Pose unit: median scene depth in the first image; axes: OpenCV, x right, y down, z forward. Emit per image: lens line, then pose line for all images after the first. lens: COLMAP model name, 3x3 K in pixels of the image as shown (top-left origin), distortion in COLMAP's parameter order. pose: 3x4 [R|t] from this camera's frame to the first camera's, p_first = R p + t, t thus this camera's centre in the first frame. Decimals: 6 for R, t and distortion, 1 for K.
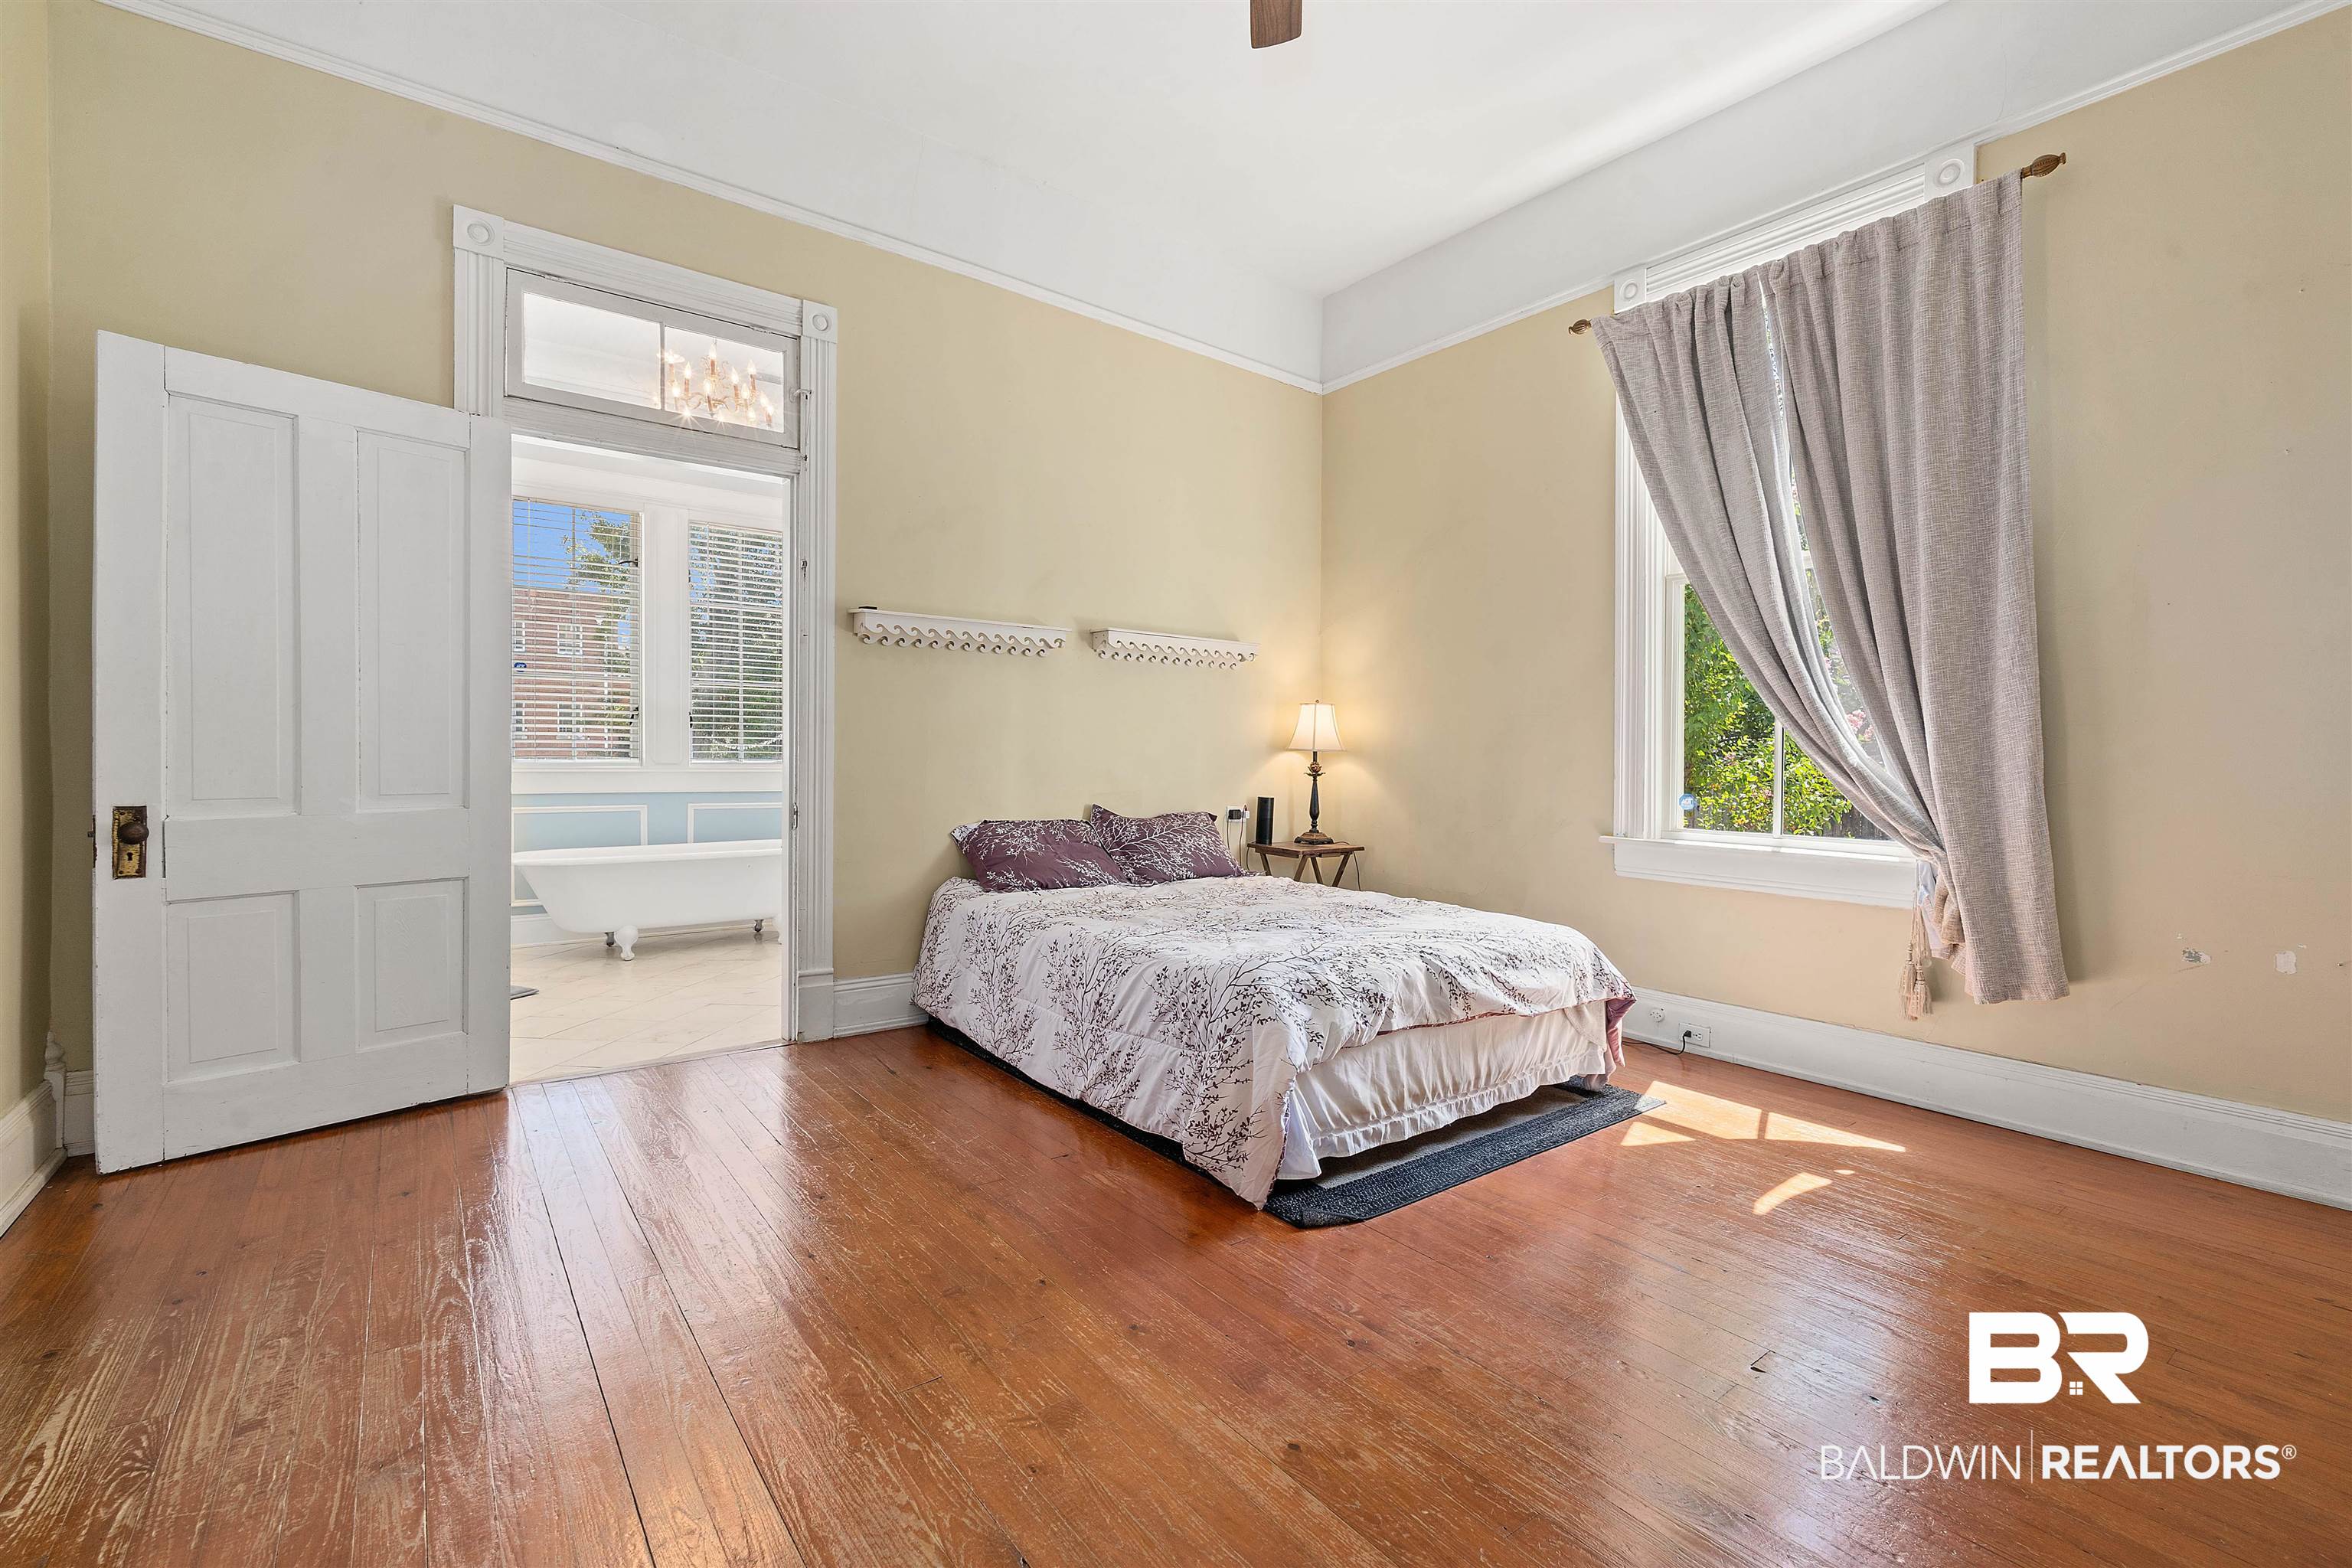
lens RADIAL K [[1023.4, 0, 1189.1], [0, 1023.4, 772.3], [0, 0, 1]] dist [-0.001725, -0.000210]
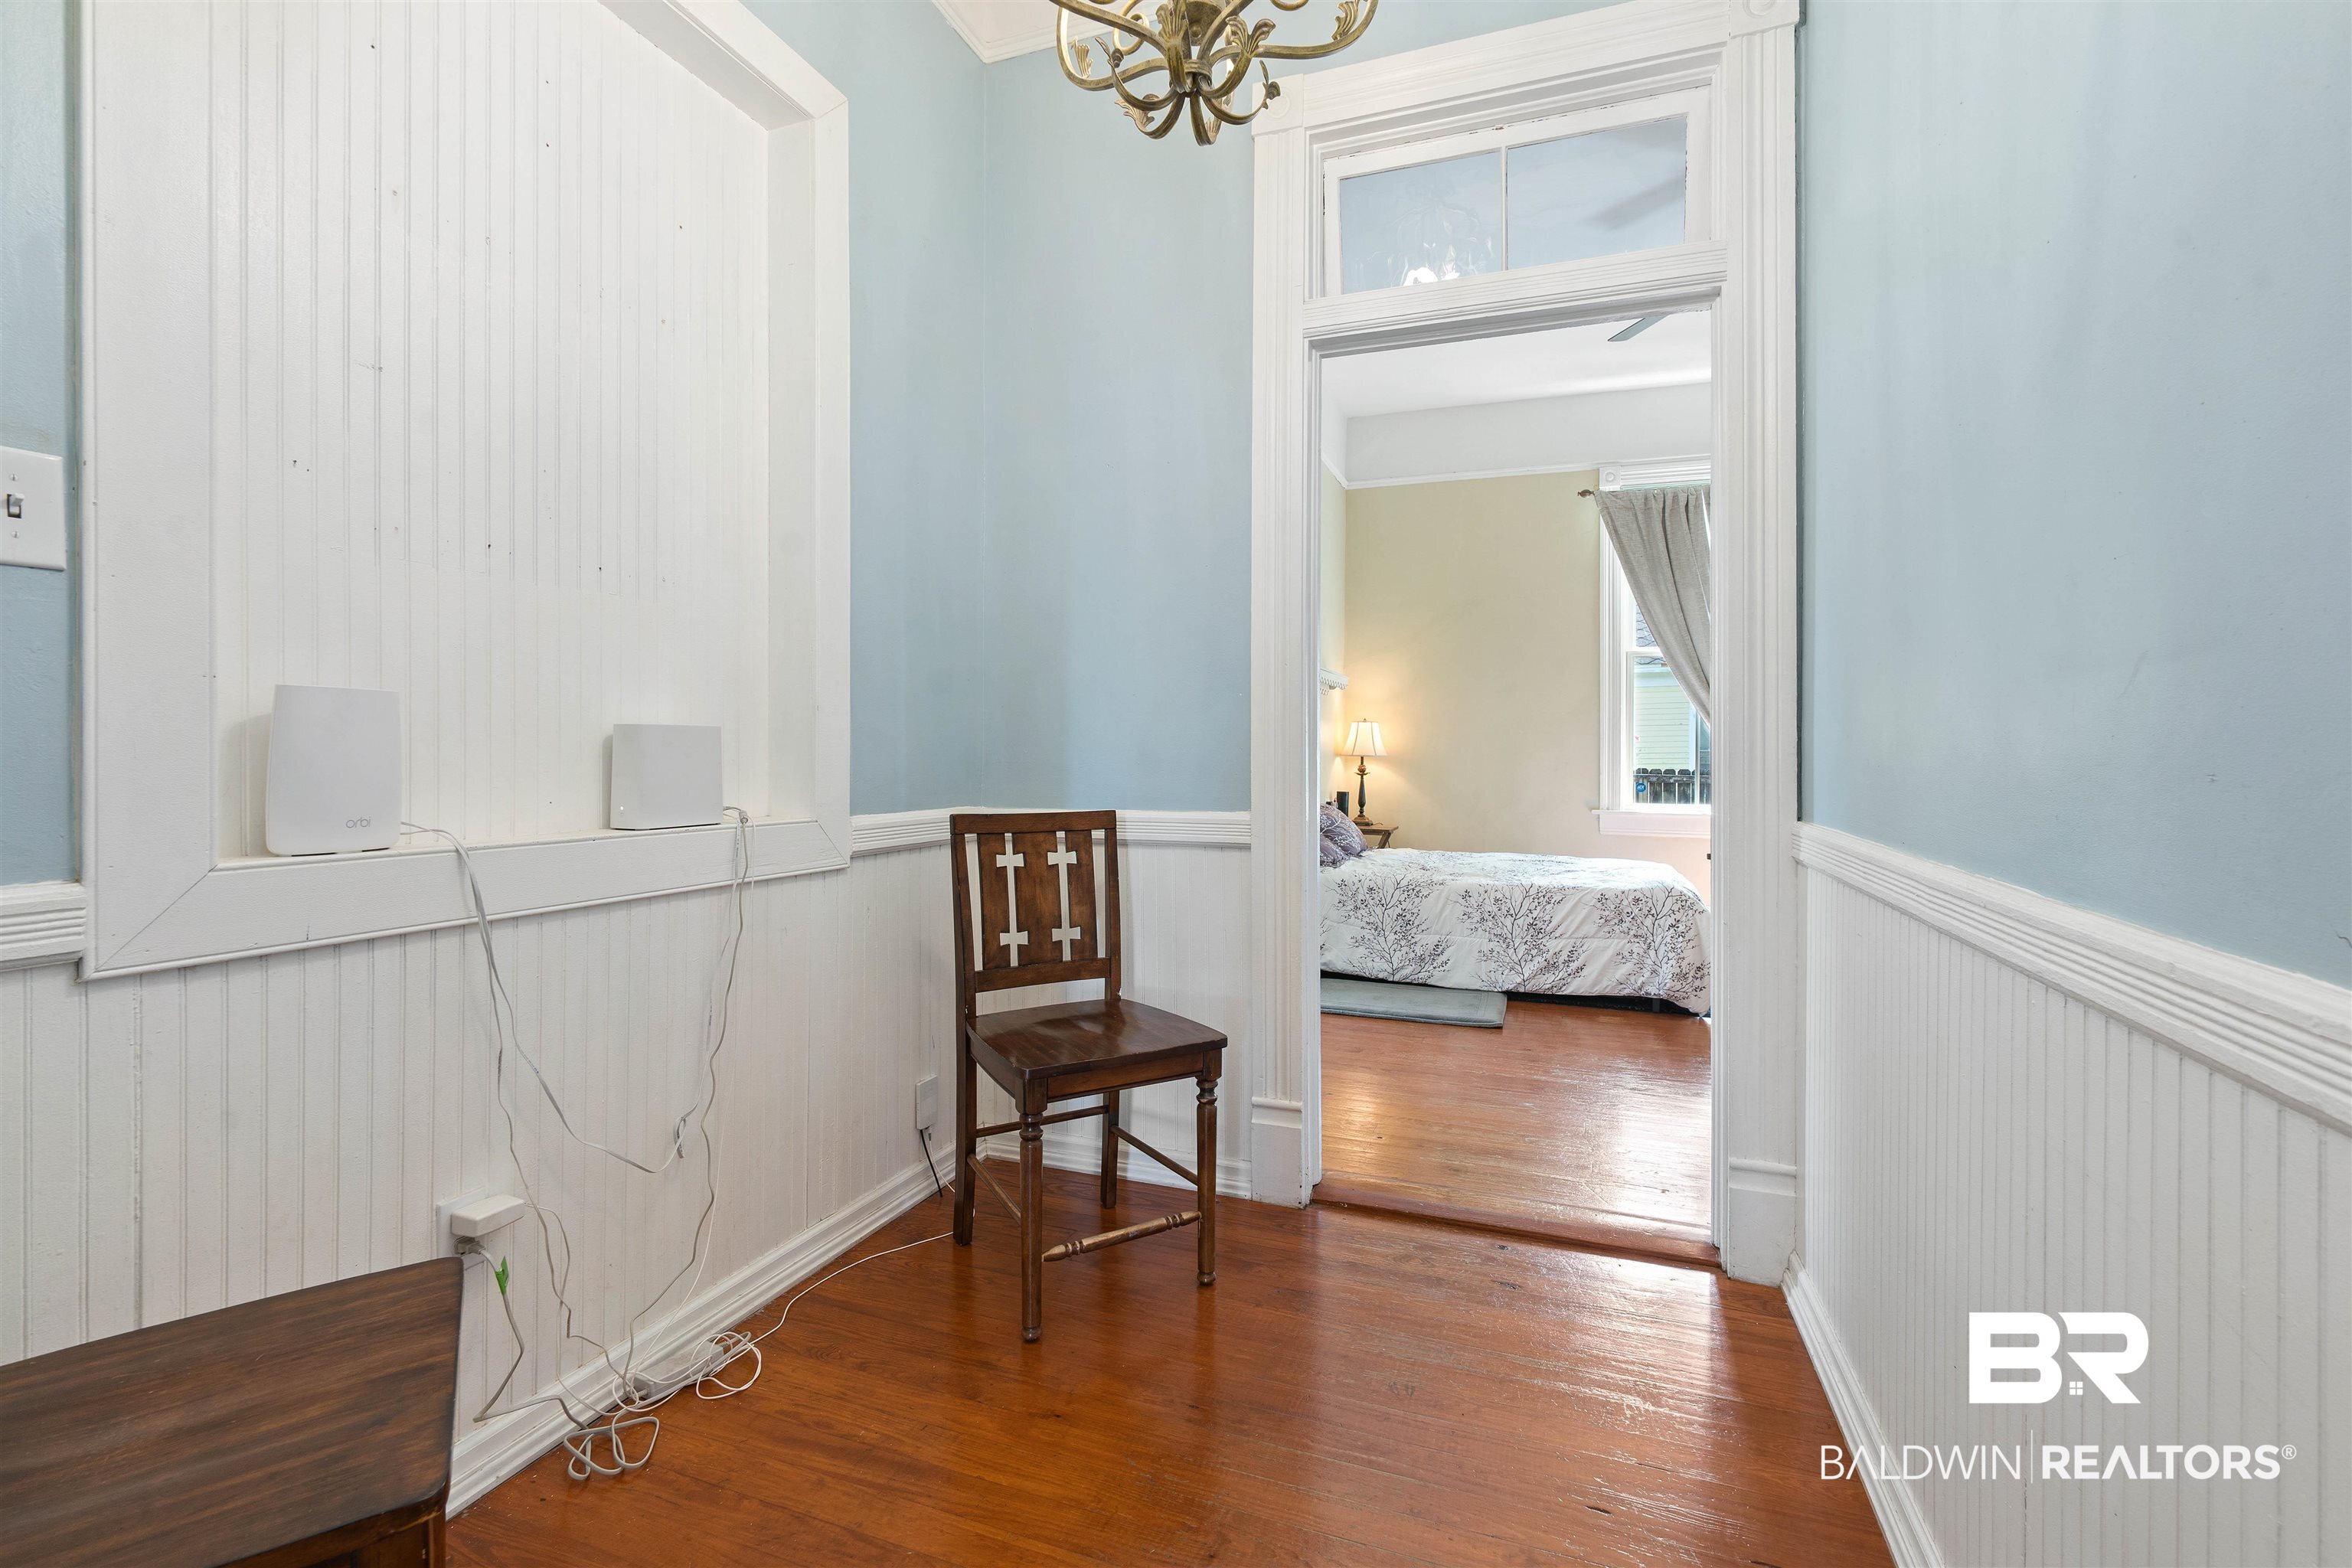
lens RADIAL K [[1023.4, 0, 1189.1], [0, 1023.4, 772.3], [0, 0, 1]] dist [-0.001725, -0.000210]
pose [[0.845817, -0.014945, 0.533265, -1.209209], [0.011283, 0.999885, 0.010127, -0.024803], [-0.533355, -0.002549, 0.845888, -0.035566]]
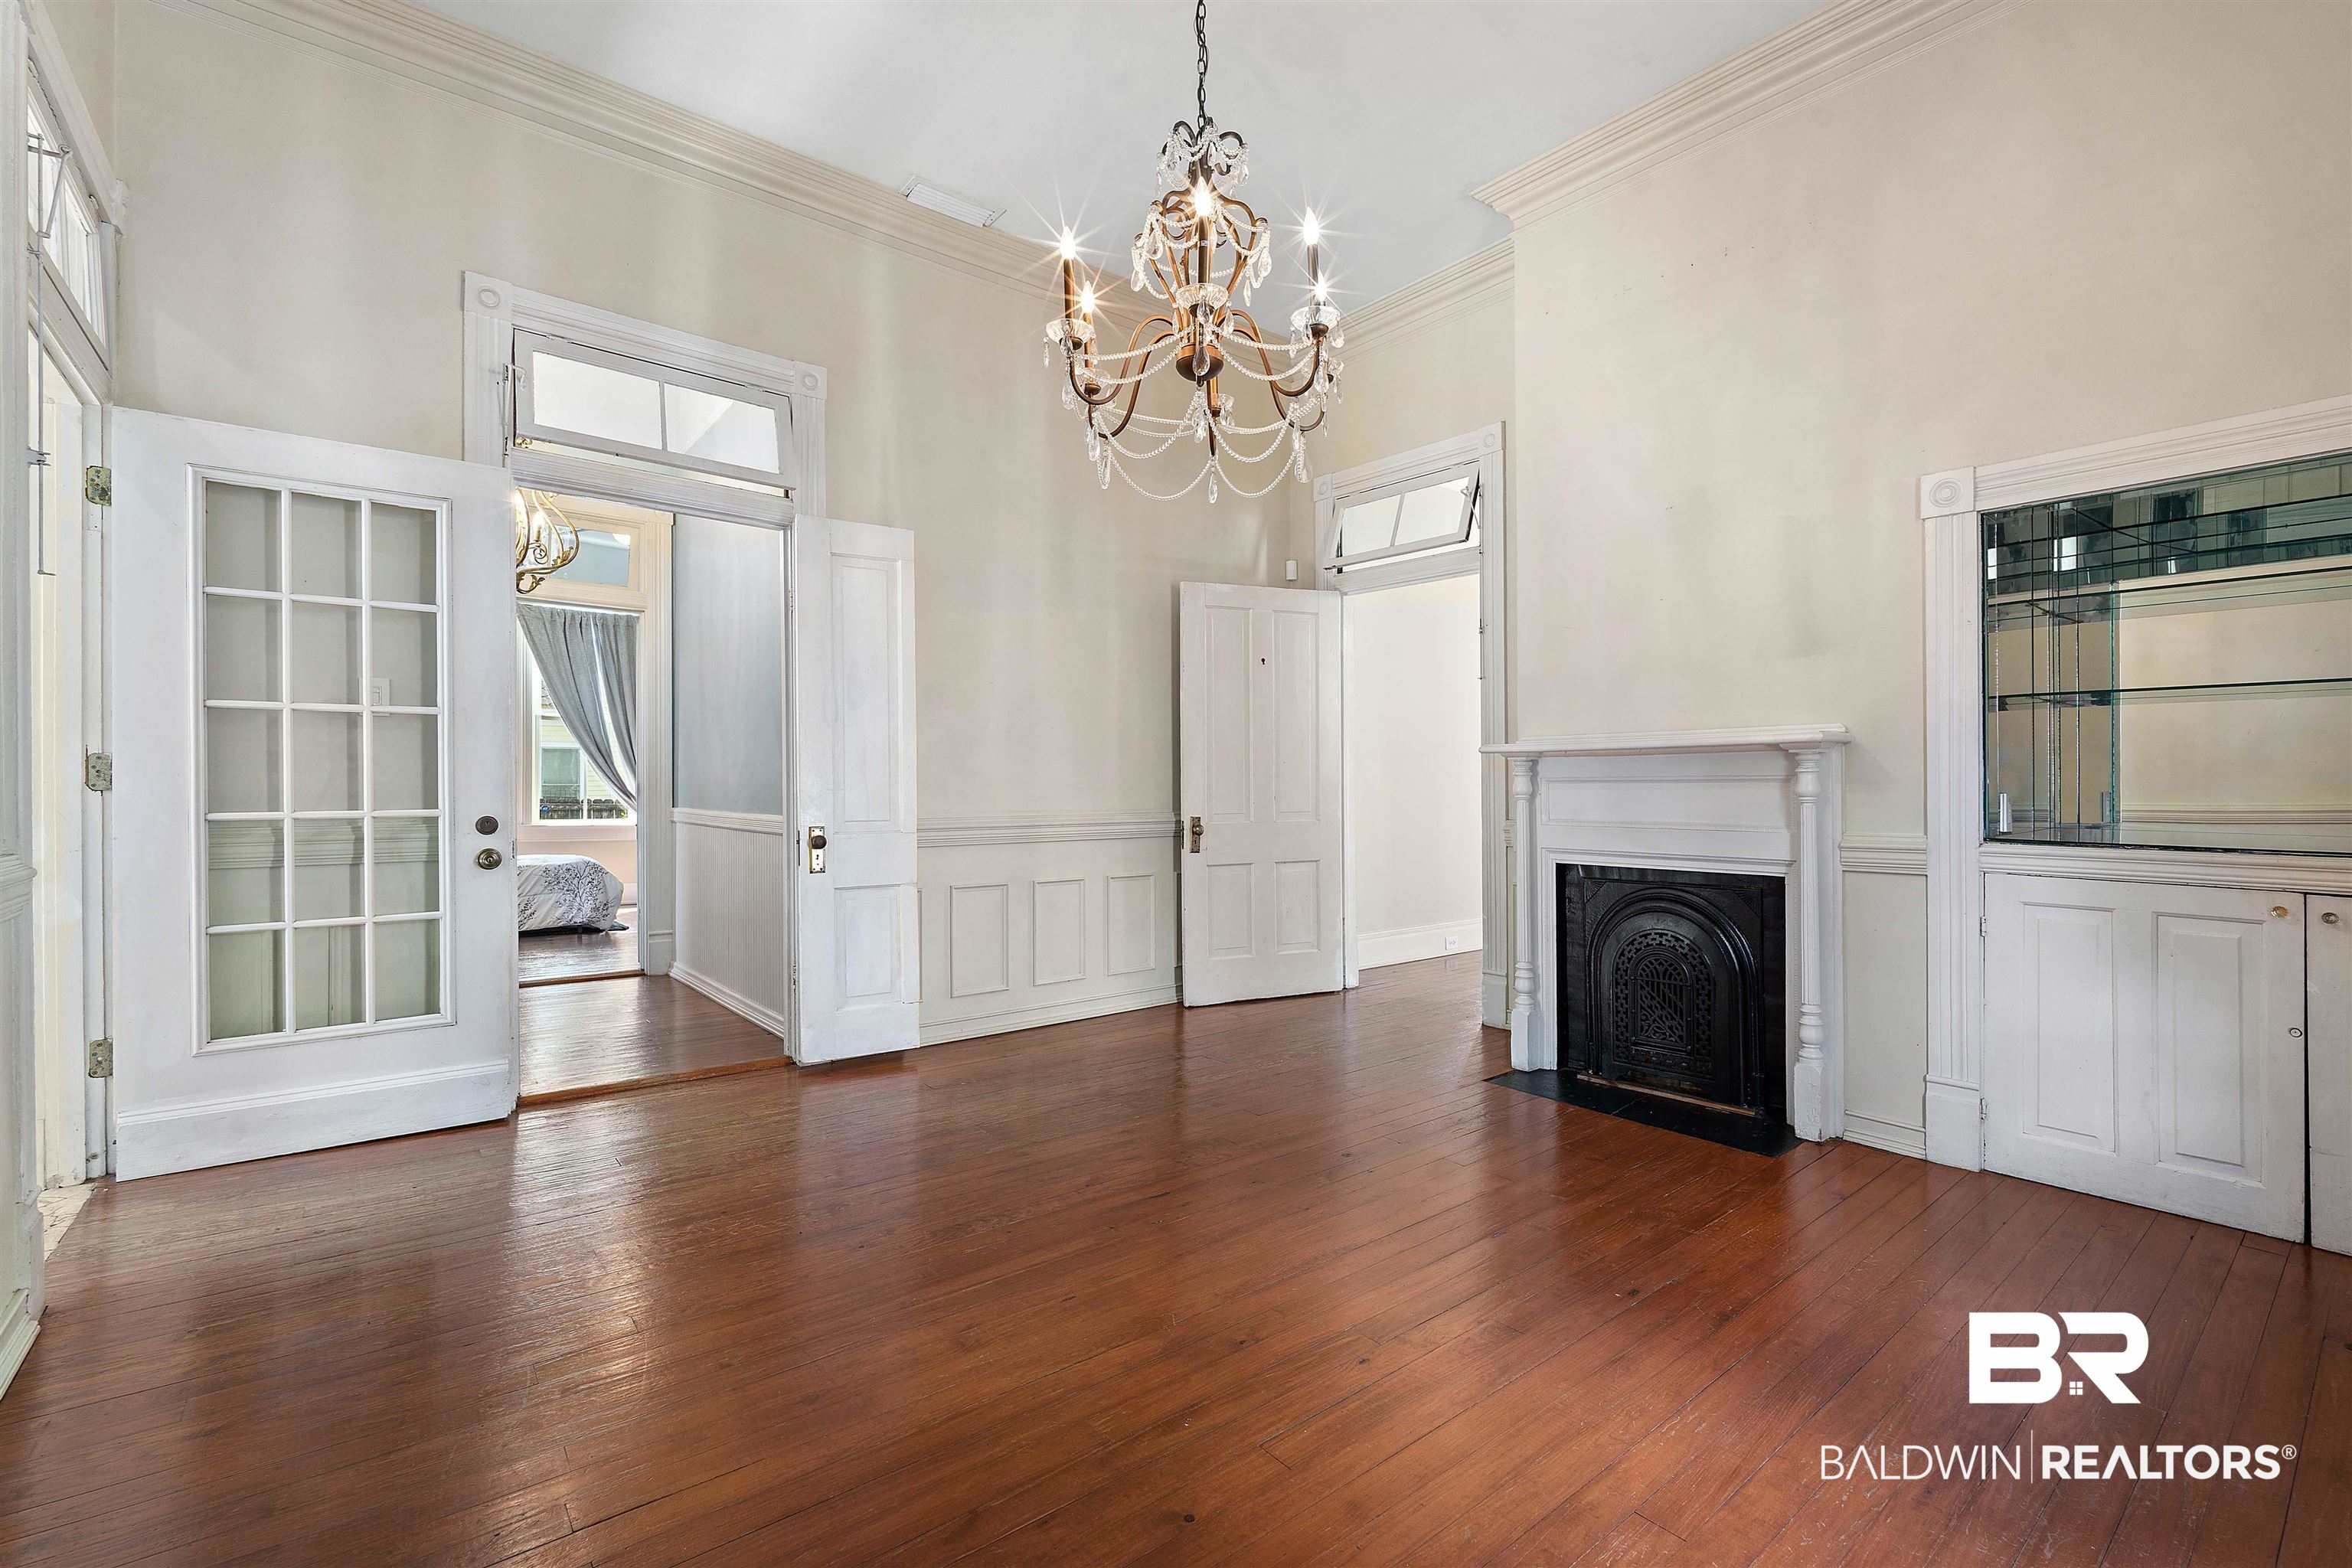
lens RADIAL K [[1020.7, 0, 1185.4], [0, 1020.7, 768.4], [0, 0, 1]] dist [0.019690, -0.000040]
pose [[-0.028722, 0.006893, 0.999564, -2.370039], [0.015238, 0.999863, -0.006457, -0.029417], [-0.999471, 0.015046, -0.028823, -0.547832]]
